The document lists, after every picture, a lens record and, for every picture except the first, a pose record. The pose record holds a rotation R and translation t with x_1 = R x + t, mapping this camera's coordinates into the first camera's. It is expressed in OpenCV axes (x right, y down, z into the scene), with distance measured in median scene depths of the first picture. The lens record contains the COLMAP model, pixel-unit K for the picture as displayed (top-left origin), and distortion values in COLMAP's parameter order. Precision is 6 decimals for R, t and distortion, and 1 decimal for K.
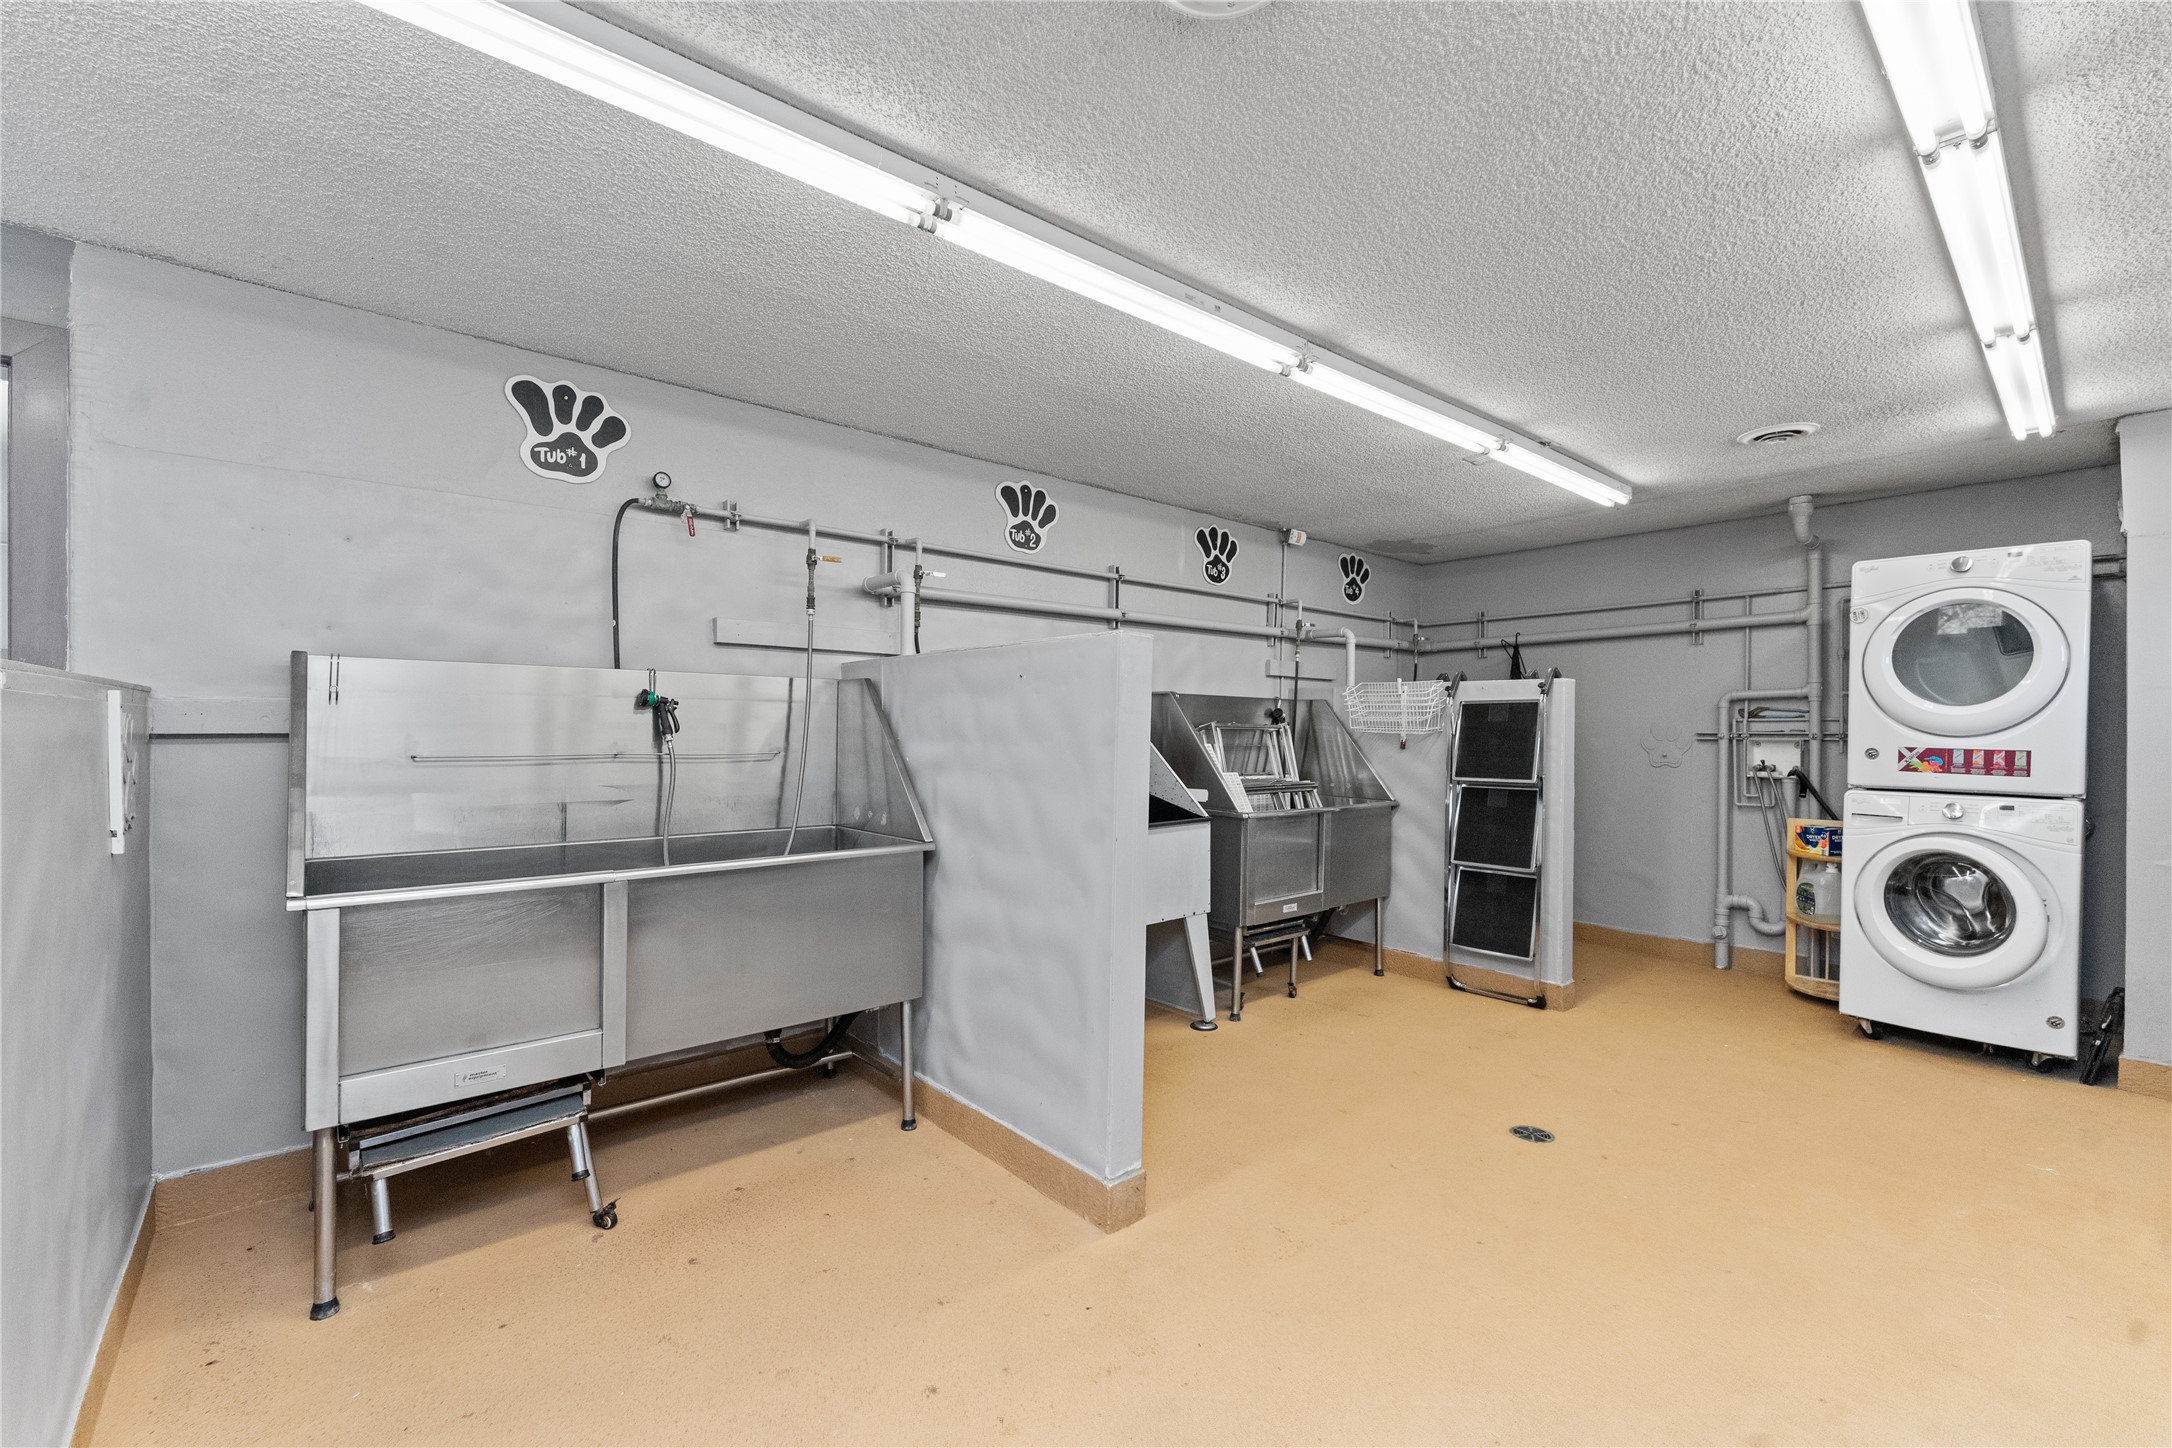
lens RADIAL K [[905.5, 0, 1092.6], [0, 905.5, 729.3], [0, 0, 1]] dist [0.004432, -0.000757]
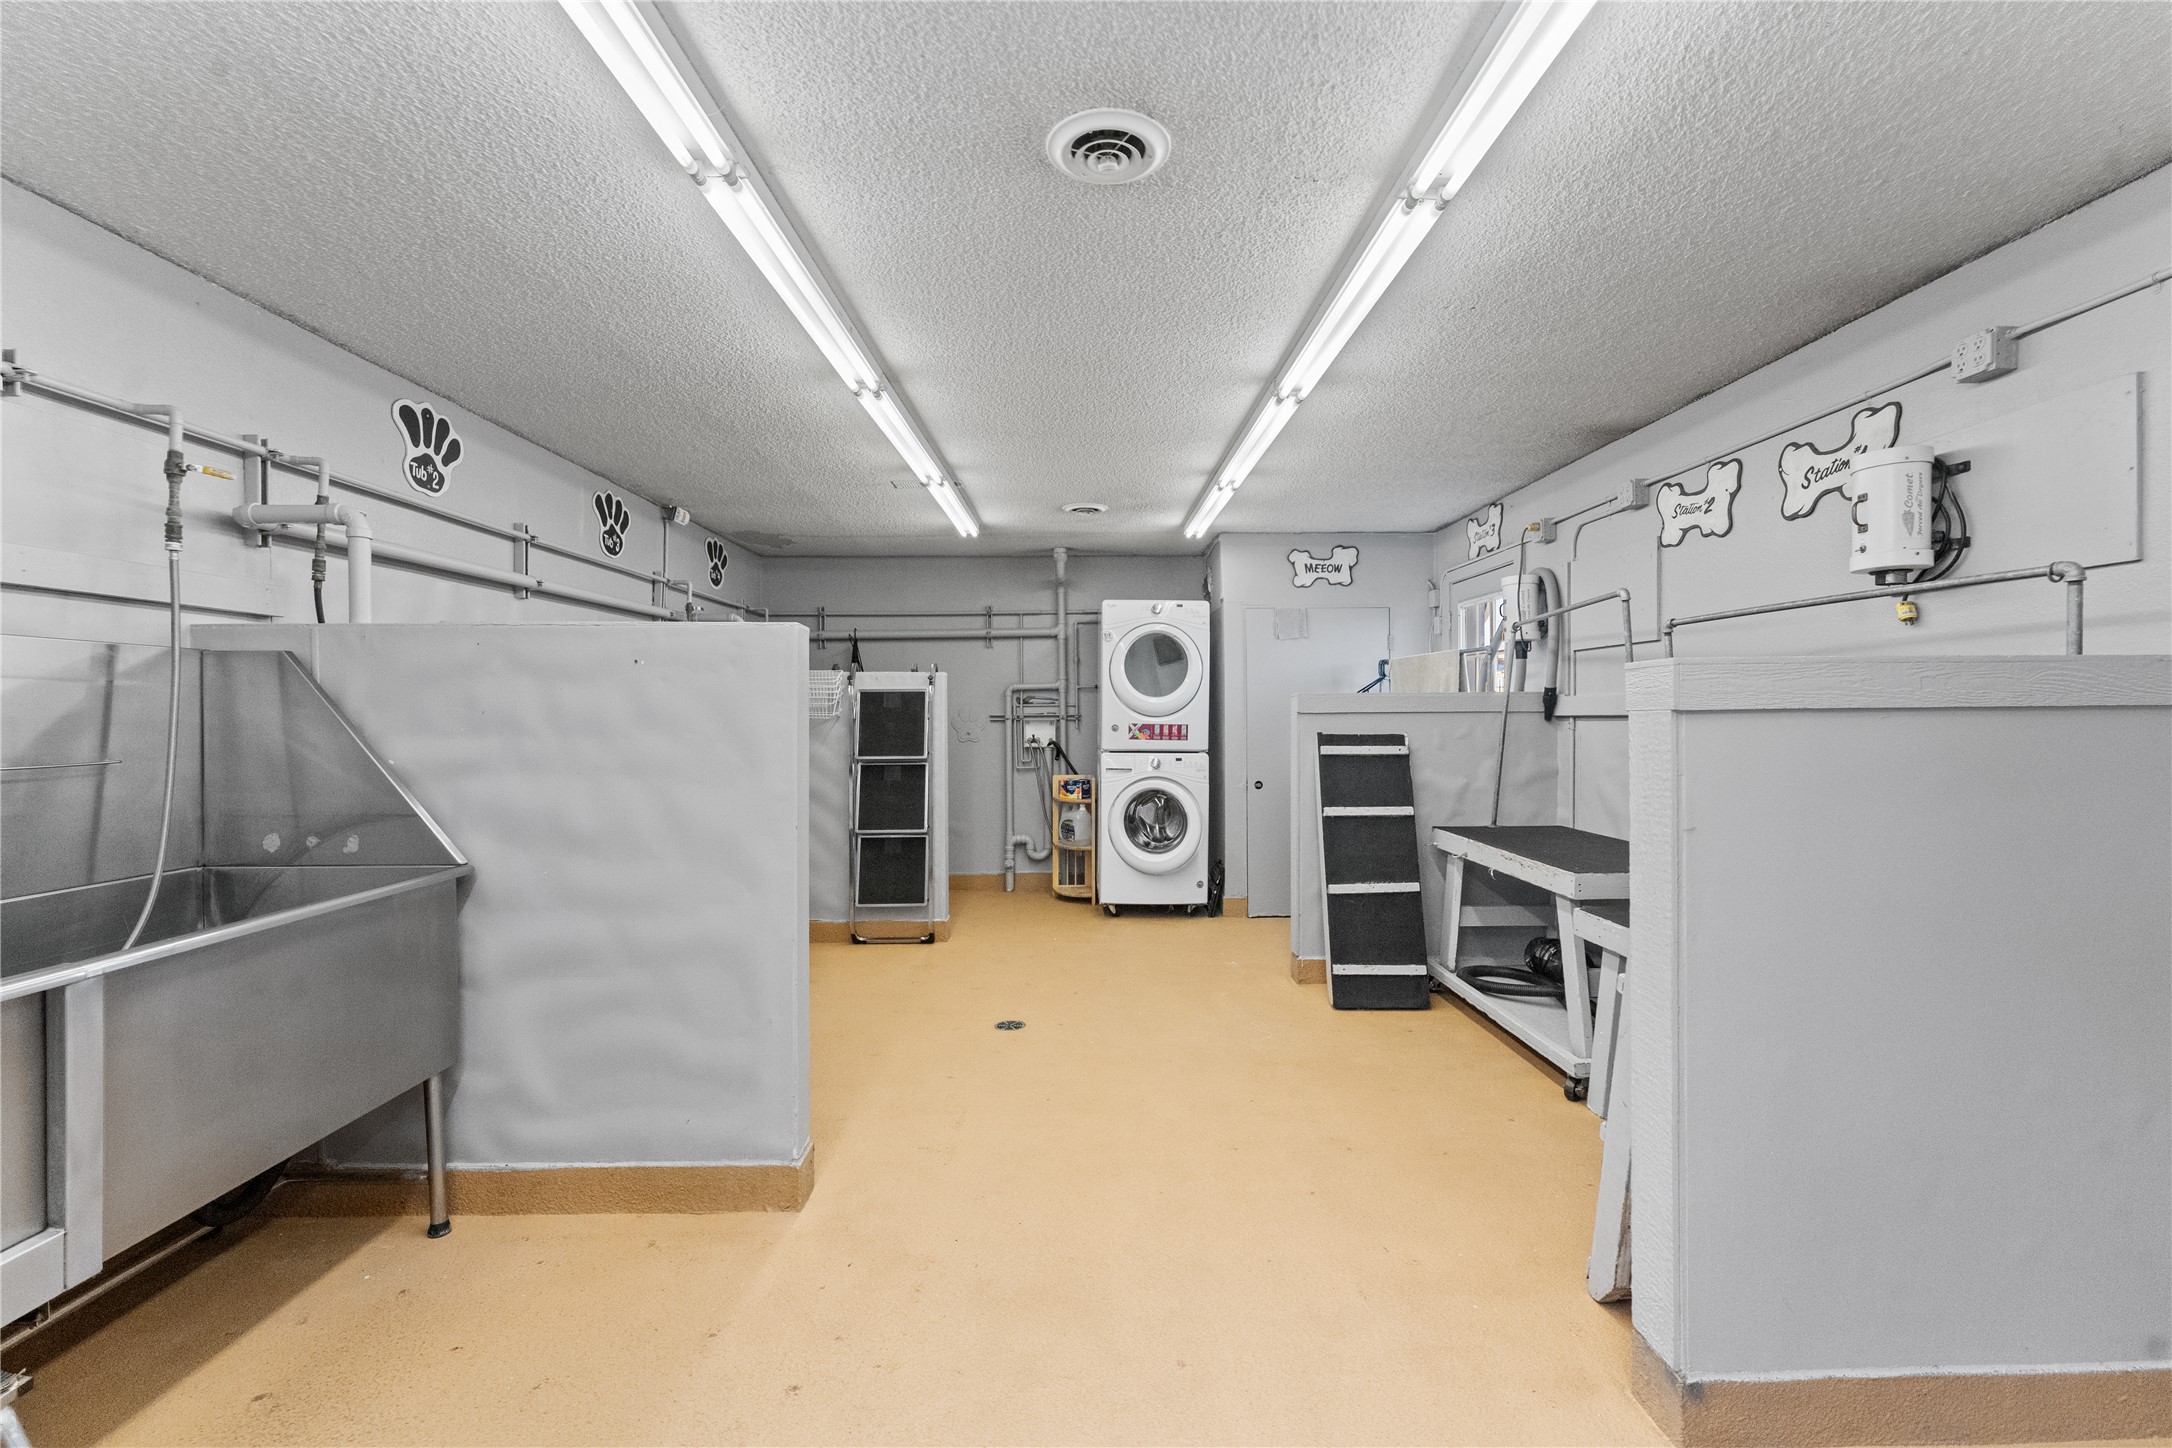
lens RADIAL K [[905.5, 0, 1102.3], [0, 905.5, 717.4], [0, 0, 1]] dist [0.004432, -0.000757]
pose [[0.644970, -0.011097, 0.764127, -0.310655], [0.005602, 0.999936, 0.009793, -0.006259], [-0.764187, -0.002036, 0.644991, 0.044616]]
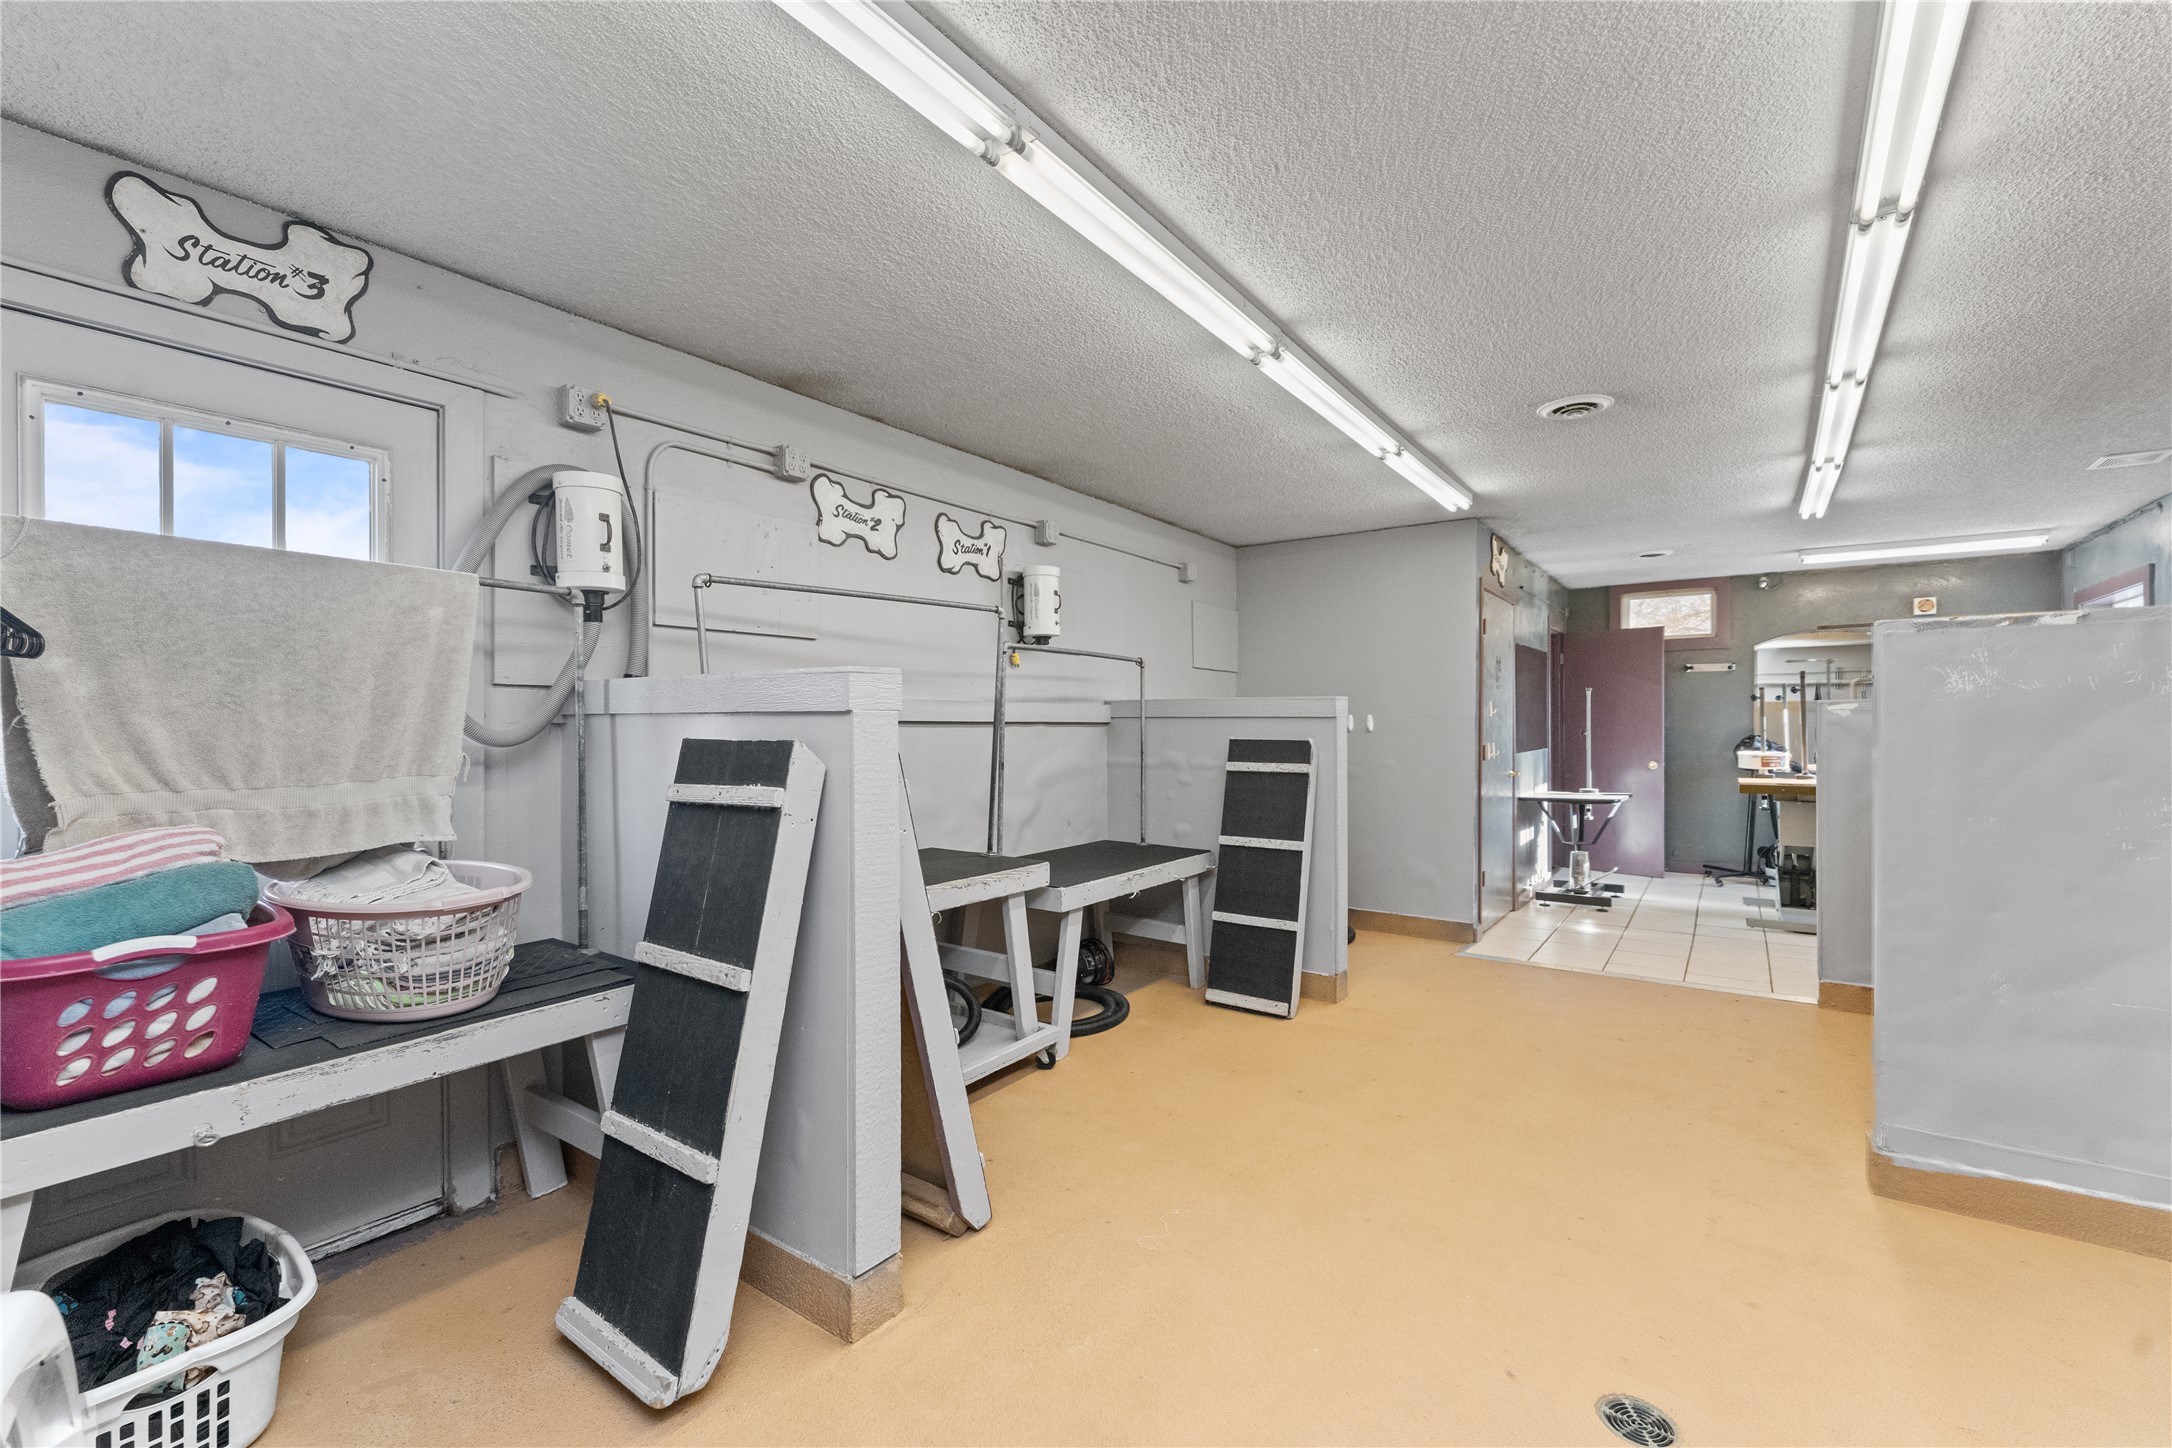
lens RADIAL K [[905.5, 0, 1088.2], [0, 905.5, 718.9], [0, 0, 1]] dist [0.004432, -0.000757]
pose [[-0.974218, -0.006728, -0.225509, 0.703487], [-0.006719, 0.999977, -0.000808, 0.000655], [0.225510, 0.000728, -0.974241, 1.091908]]
